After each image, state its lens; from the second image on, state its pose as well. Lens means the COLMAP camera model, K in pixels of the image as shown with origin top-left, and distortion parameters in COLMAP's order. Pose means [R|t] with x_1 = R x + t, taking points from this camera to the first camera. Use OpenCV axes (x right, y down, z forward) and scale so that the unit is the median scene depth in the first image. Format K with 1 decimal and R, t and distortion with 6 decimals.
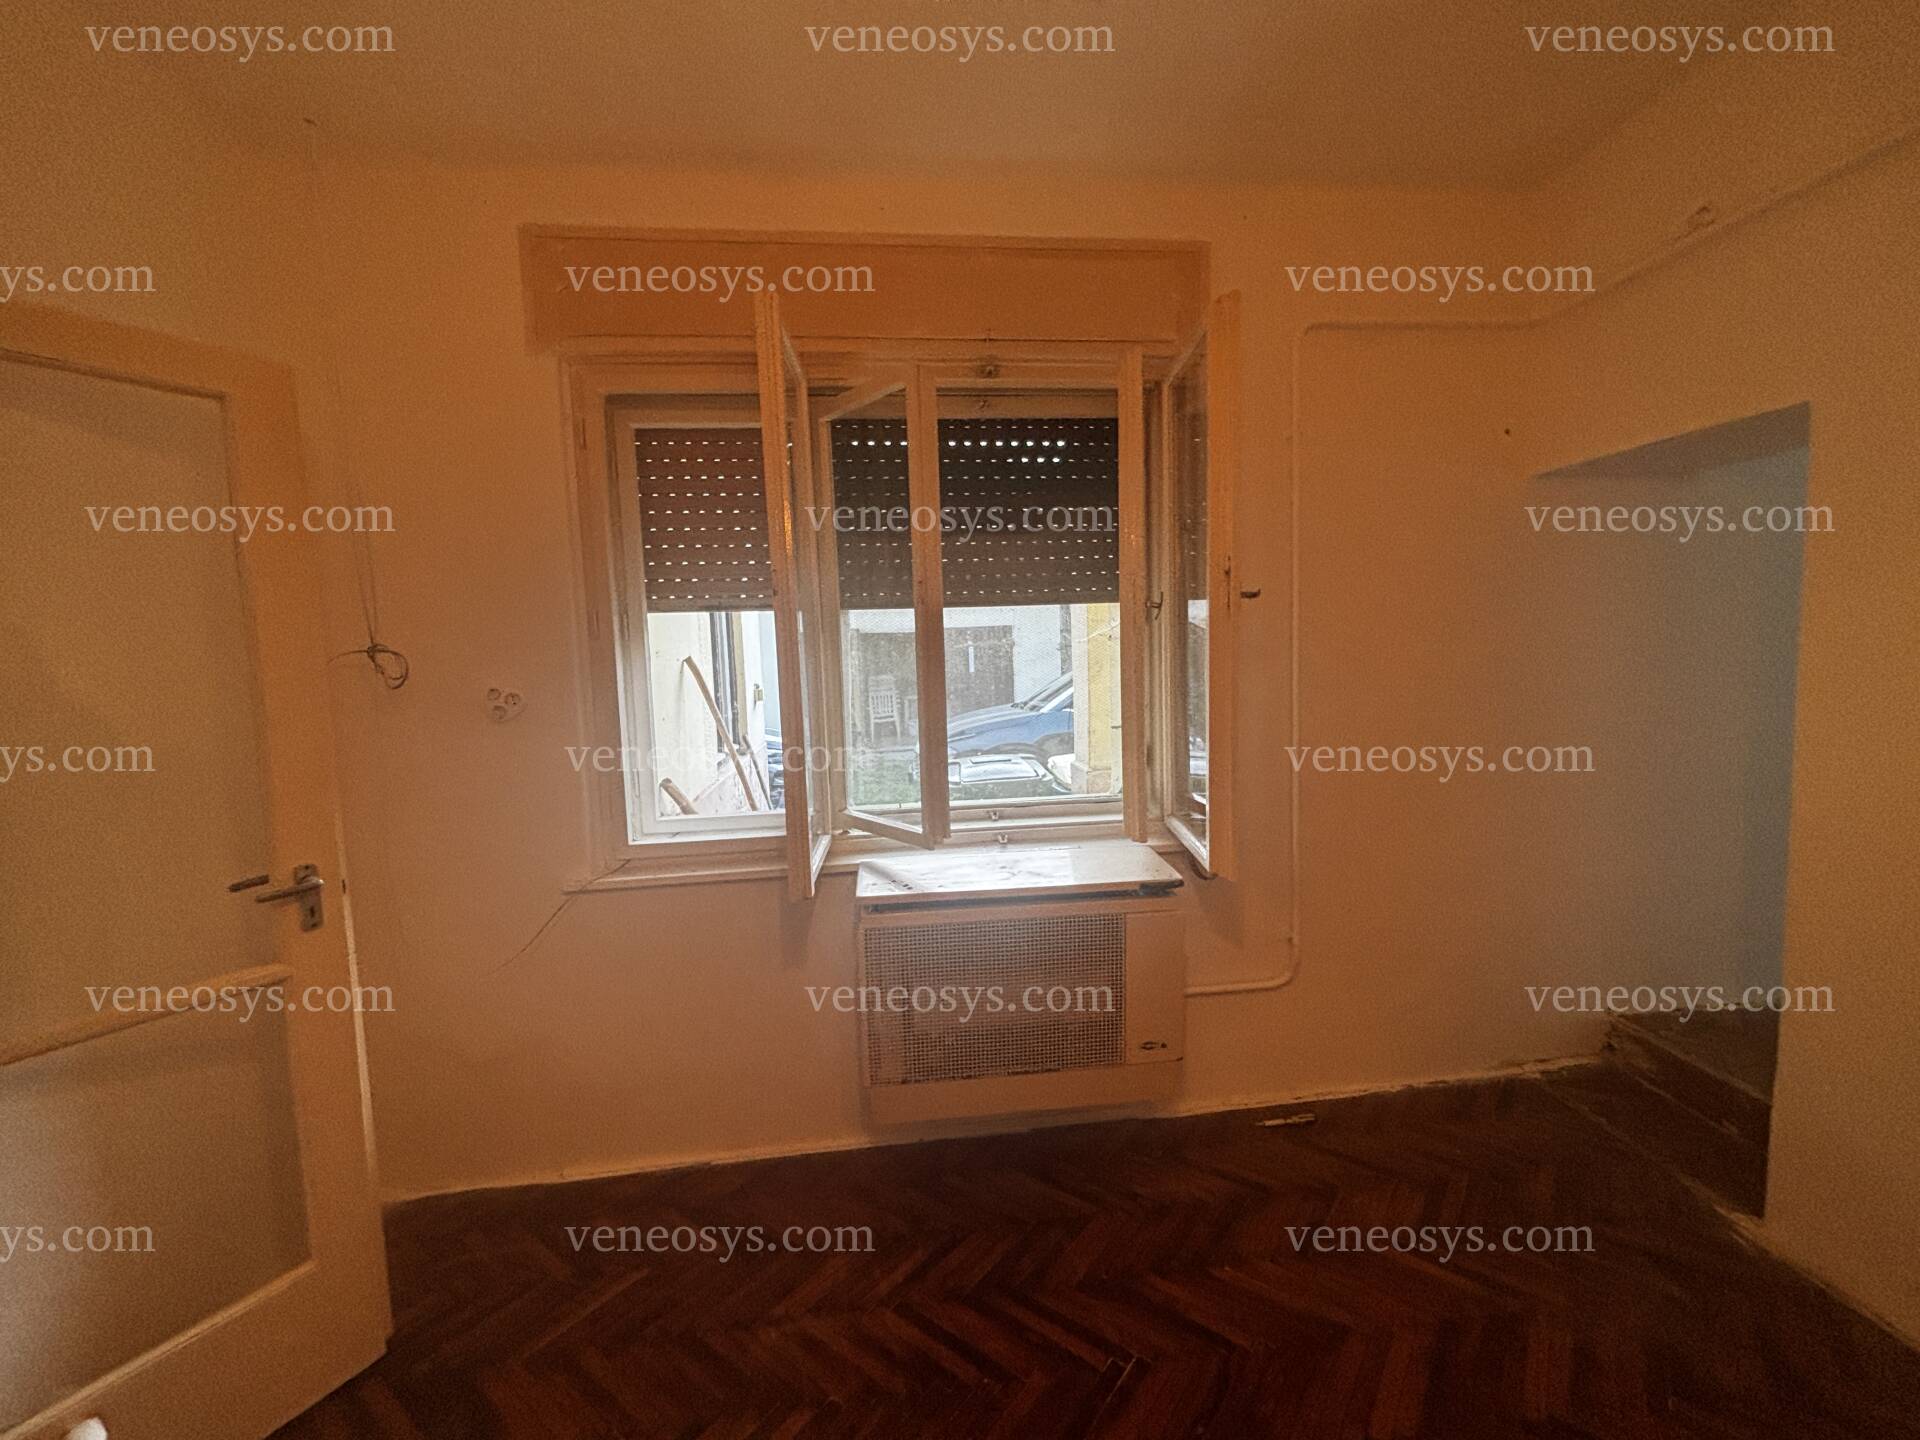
lens RADIAL K [[776.5, 0, 960.5], [0, 776.5, 714.3], [0, 0, 1]] dist [0.001325, 0.000047]
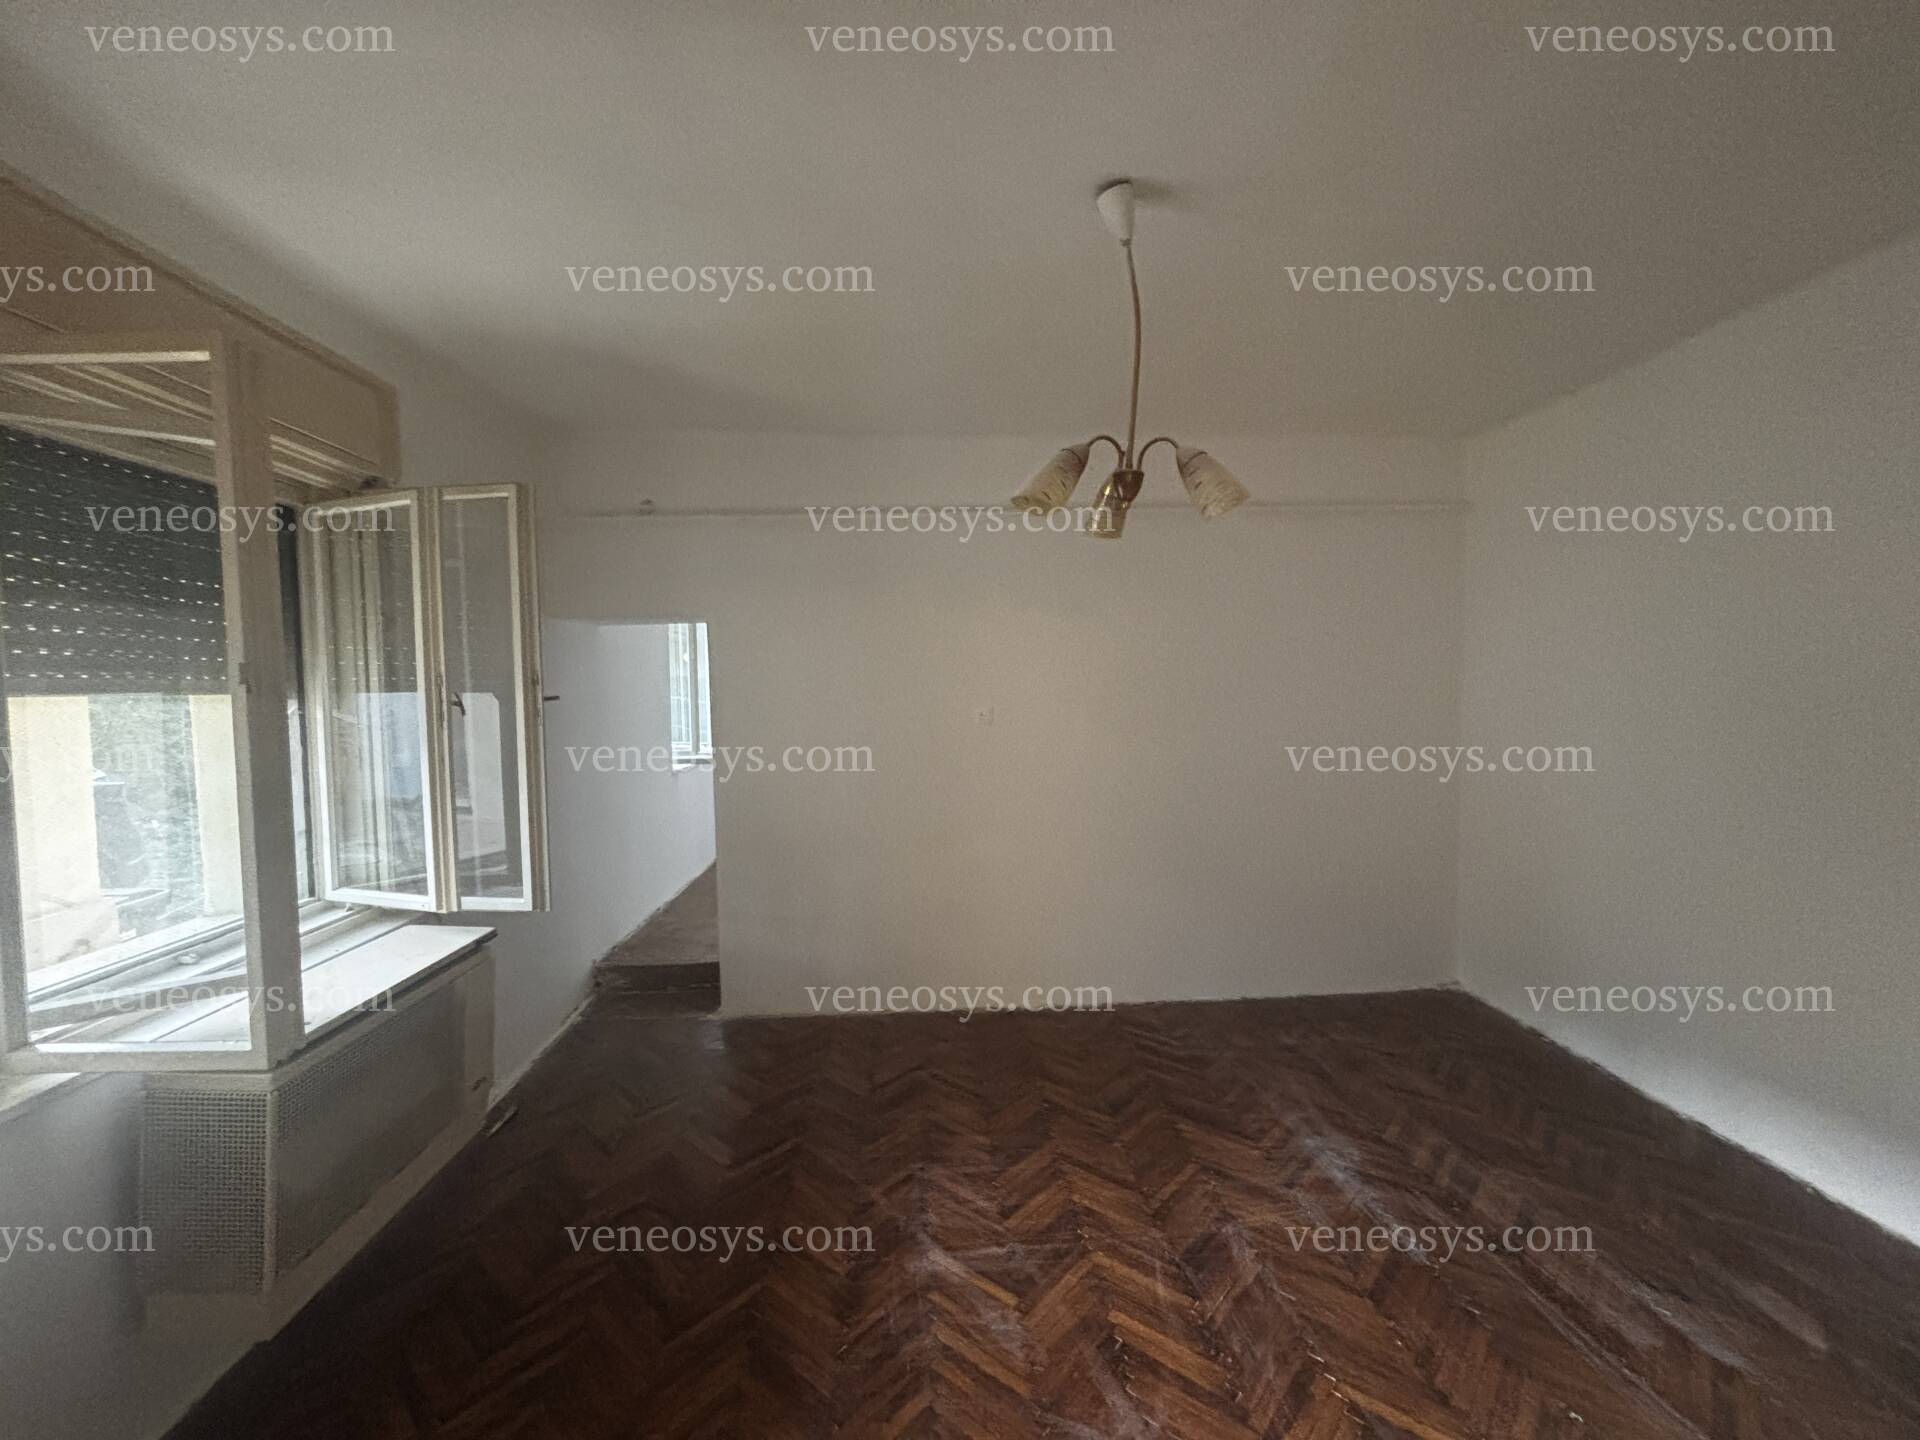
lens RADIAL K [[776.5, 0, 957.2], [0, 776.5, 722.1], [0, 0, 1]] dist [0.001325, 0.000047]
pose [[0.038203, -0.016210, 0.999139, -0.697445], [0.106164, 0.994275, 0.012072, -0.037238], [-0.993614, 0.105612, 0.039705, 0.166419]]
